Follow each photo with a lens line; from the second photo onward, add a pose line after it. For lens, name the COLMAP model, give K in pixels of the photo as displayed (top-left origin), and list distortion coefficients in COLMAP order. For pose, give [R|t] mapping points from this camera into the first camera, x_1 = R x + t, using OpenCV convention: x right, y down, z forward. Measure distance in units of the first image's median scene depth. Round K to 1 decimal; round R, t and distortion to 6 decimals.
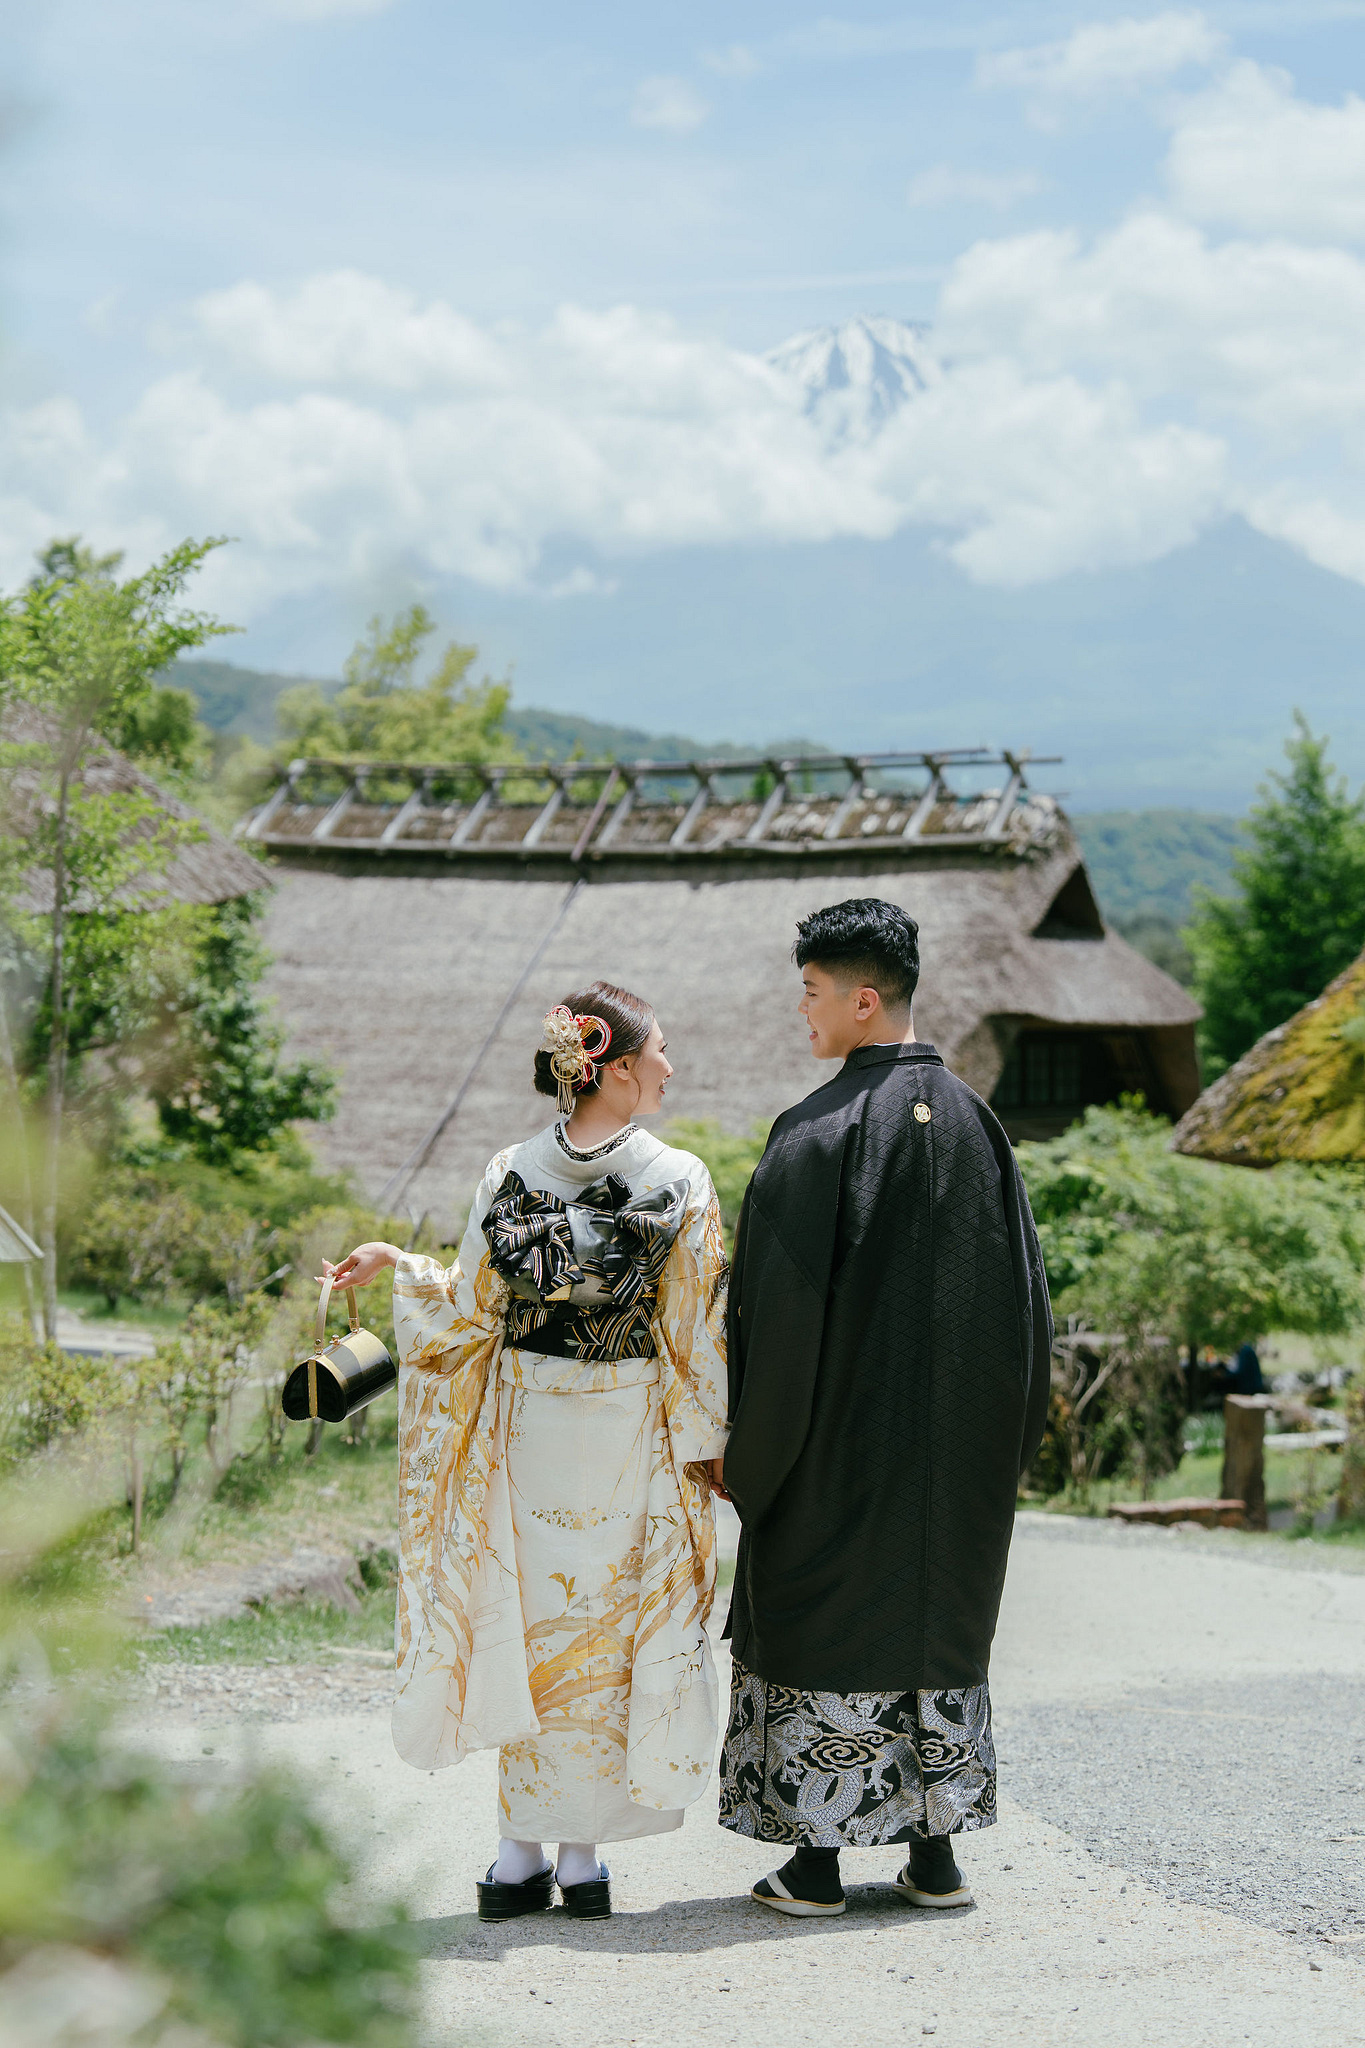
lens RADIAL K [[5848.7, 0, 568.4], [0, 5848.7, 1021.5], [0, 0, 1]] dist [0.028061, 0.195458]
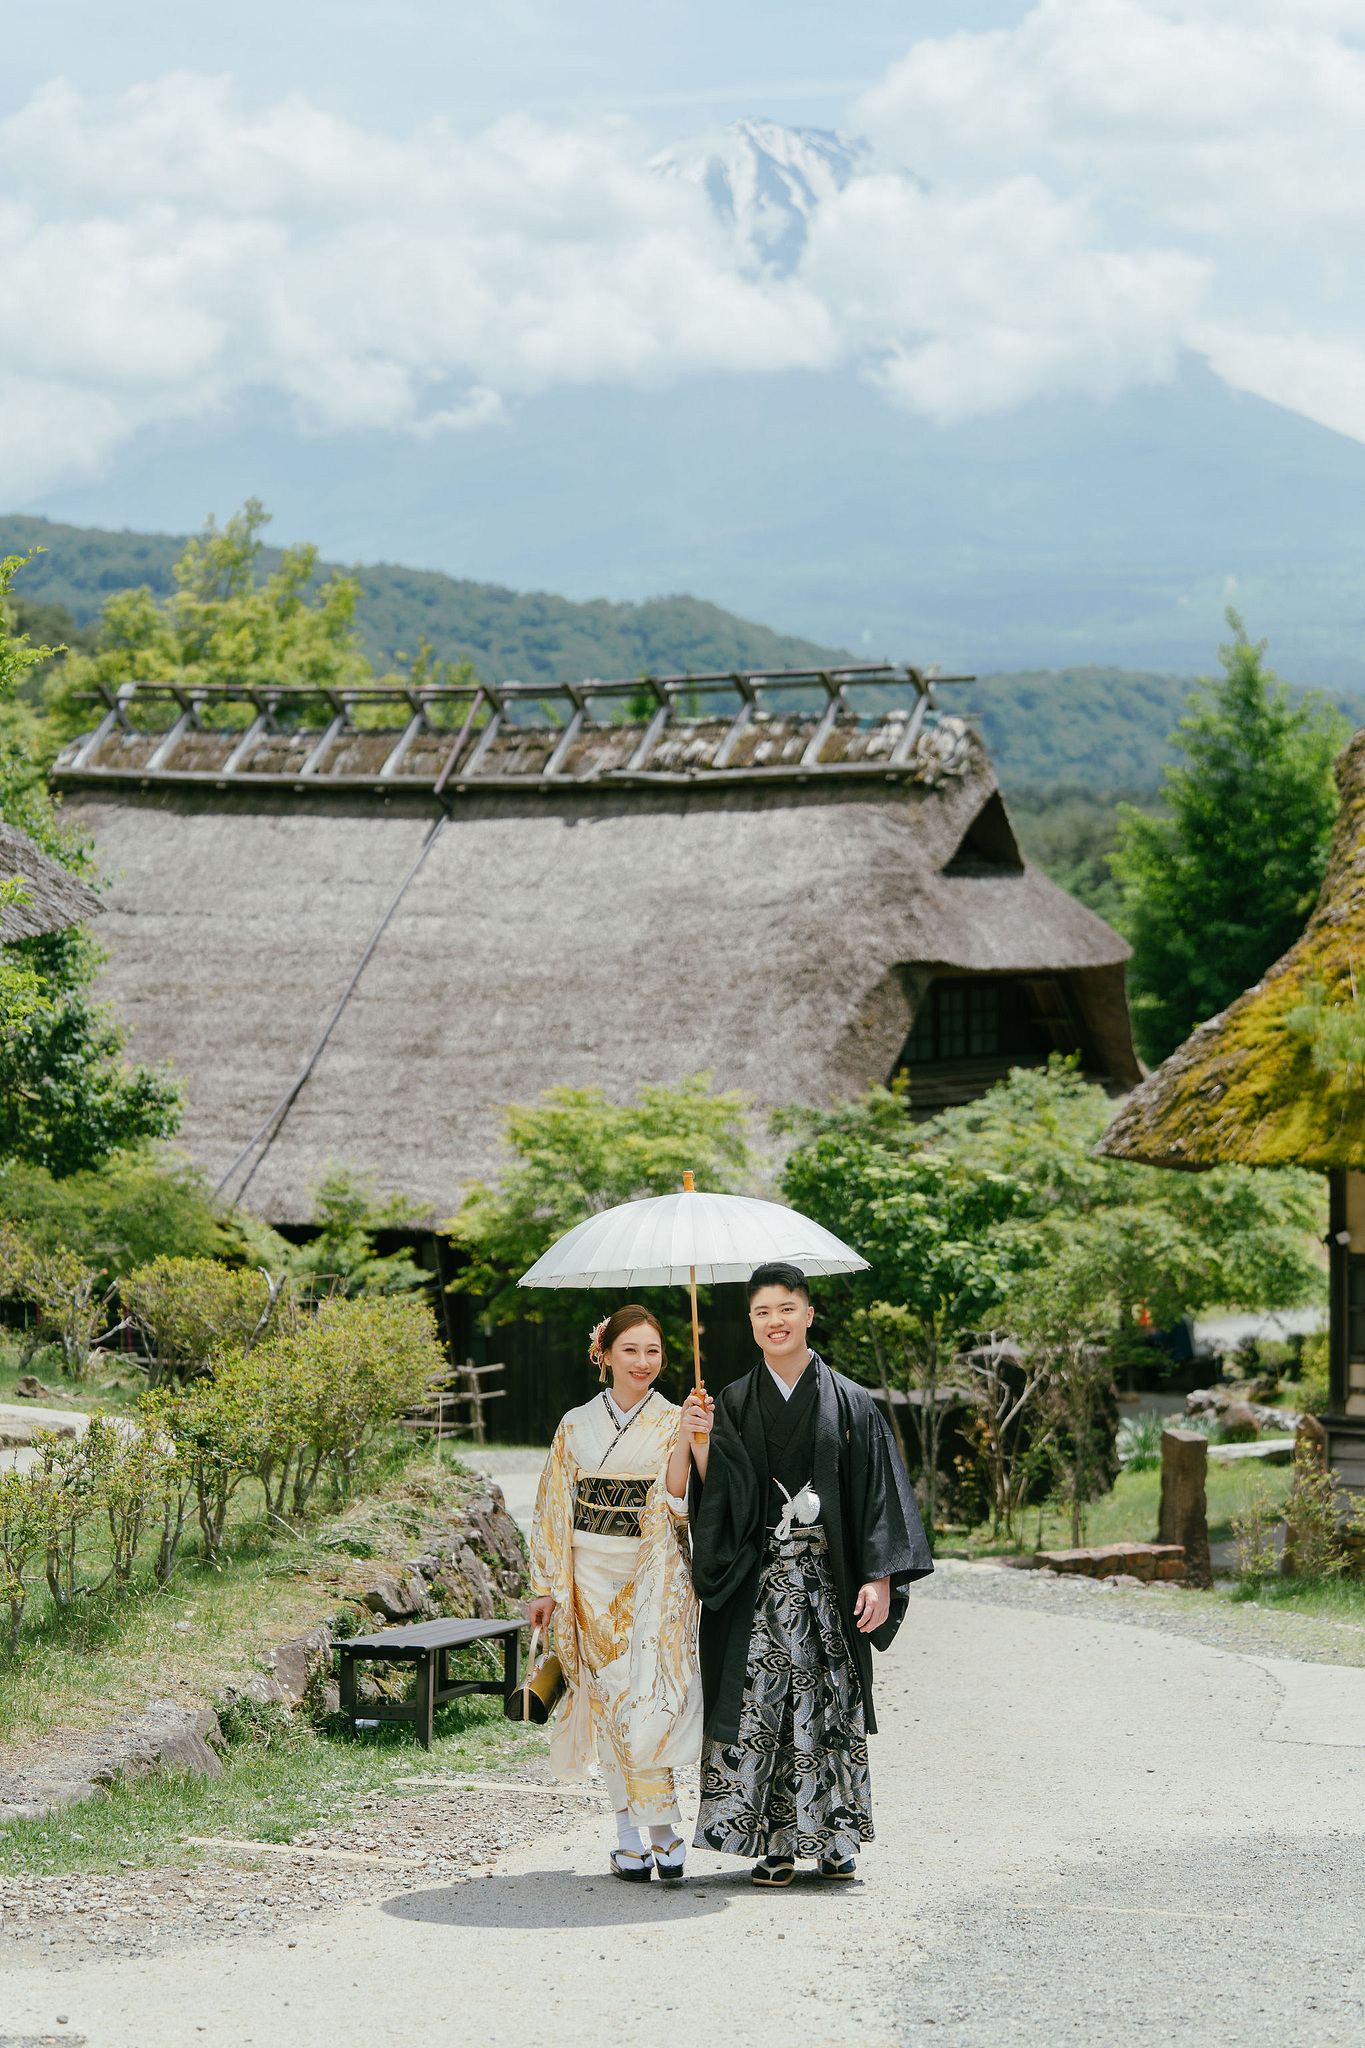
lens RADIAL K [[6520.9, 0, 682.5], [0, 6520.9, 1024.0], [0, 0, 1]] dist [0.000140, 0.079653]
pose [[0.999097, -0.017180, 0.038847, -0.000741], [0.015606, 0.999059, 0.040470, -0.033101], [-0.039506, -0.039827, 0.998425, -0.007489]]
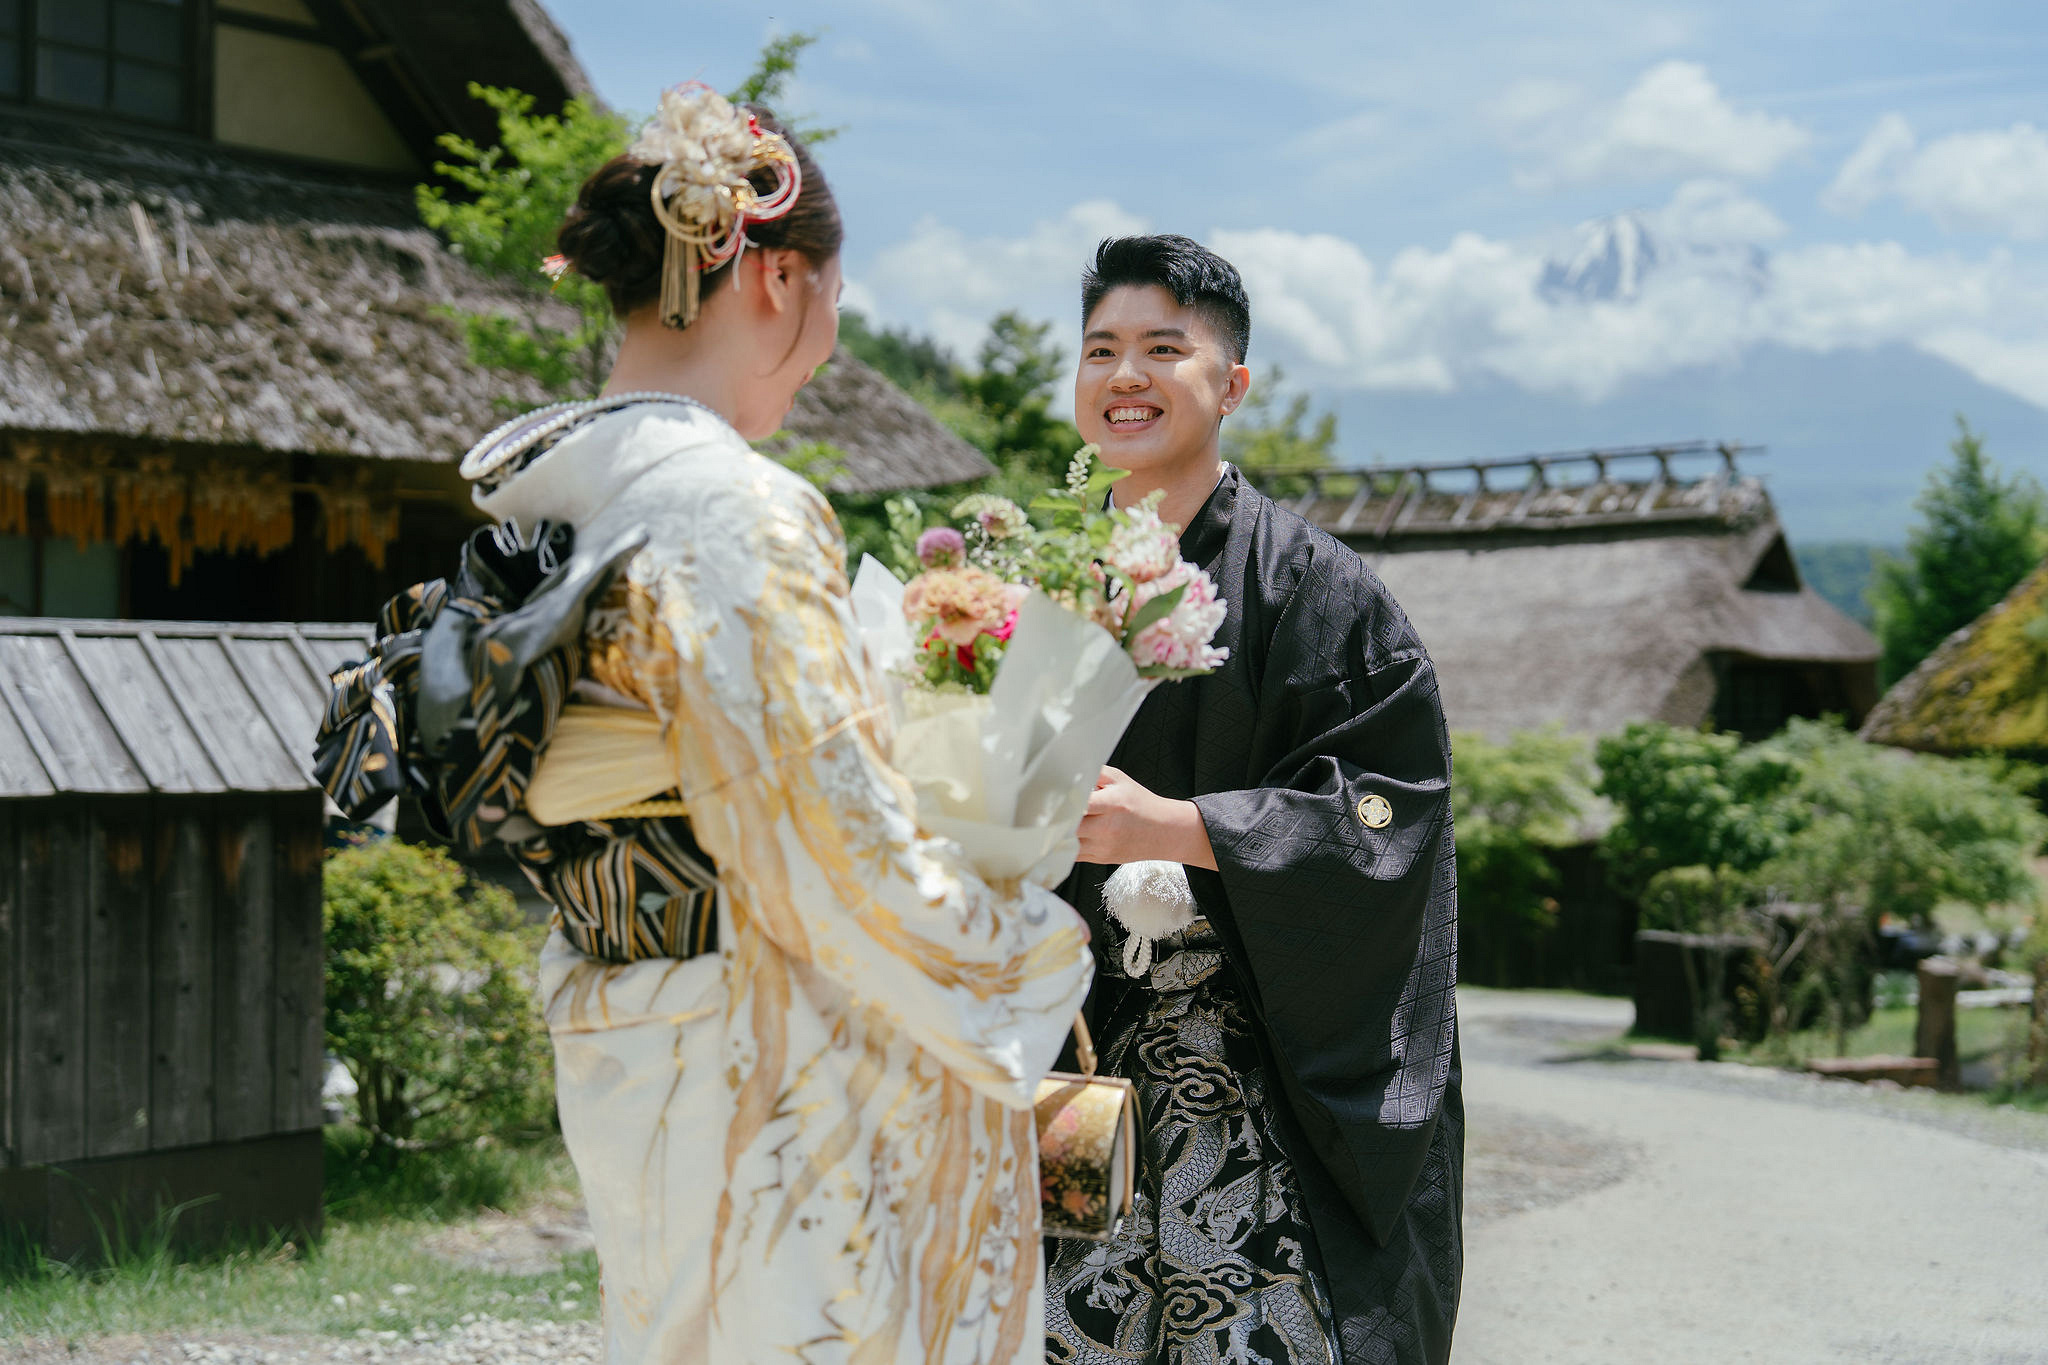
lens RADIAL K [[2986.6, 0, 916.7], [0, 2986.6, 684.3], [0, 0, 1]] dist [0.016831, 0.040514]
pose [[0.980646, -0.002455, -0.195773, 0.031305], [-0.001254, 0.999822, -0.018816, 0.018561], [0.195784, 0.018697, 0.980469, 0.335406]]
